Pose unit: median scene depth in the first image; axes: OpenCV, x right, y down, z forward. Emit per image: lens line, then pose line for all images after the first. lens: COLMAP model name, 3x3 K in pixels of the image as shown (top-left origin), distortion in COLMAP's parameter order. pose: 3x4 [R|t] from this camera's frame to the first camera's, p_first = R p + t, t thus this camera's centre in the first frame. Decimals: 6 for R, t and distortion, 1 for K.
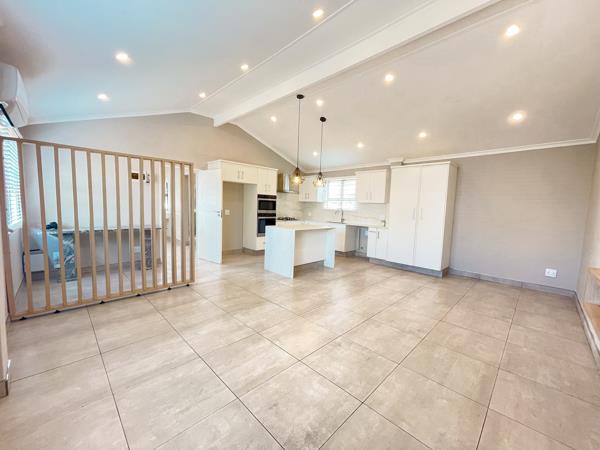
lens RADIAL K [[245.7, 0, 296.5], [0, 245.7, 226.1], [0, 0, 1]] dist [0.006524, -0.001043]
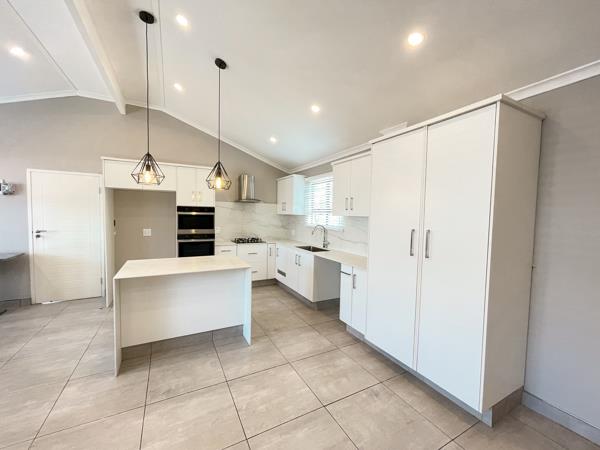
lens RADIAL K [[244.2, 0, 297.0], [0, 244.2, 226.5], [0, 0, 1]] dist [-0.004165, -0.000141]
pose [[0.954491, -0.004839, -0.298200, 0.328942], [-0.008518, 0.999018, -0.043475, -0.044961], [0.298117, 0.044037, 0.953513, 0.442378]]
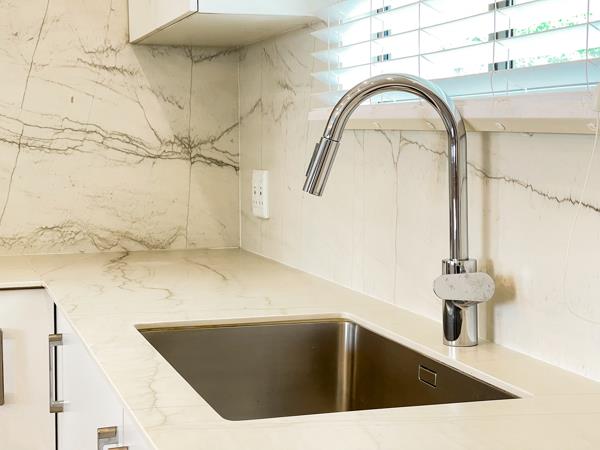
lens RADIAL K [[1094.0, 0, 300.5], [0, 1094.0, 224.7], [0, 0, 1]] dist [0.176933, 0.000000]
pose [[0.888324, -0.008137, -0.459146, 0.287742], [0.000688, 0.999865, -0.016390, -0.040261], [0.459218, 0.014244, 0.888210, 0.852012]]
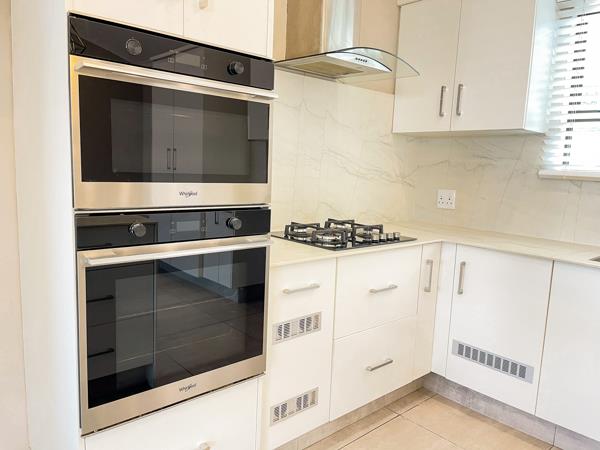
lens RADIAL K [[447.3, 0, 298.9], [0, 447.3, 225.7], [0, 0, 1]] dist [0.030327, -0.008781]
pose [[0.998871, 0.008970, -0.046659, -0.059492], [-0.006720, 0.998817, 0.048170, -0.054551], [0.047035, -0.047802, 0.997749, 0.785089]]
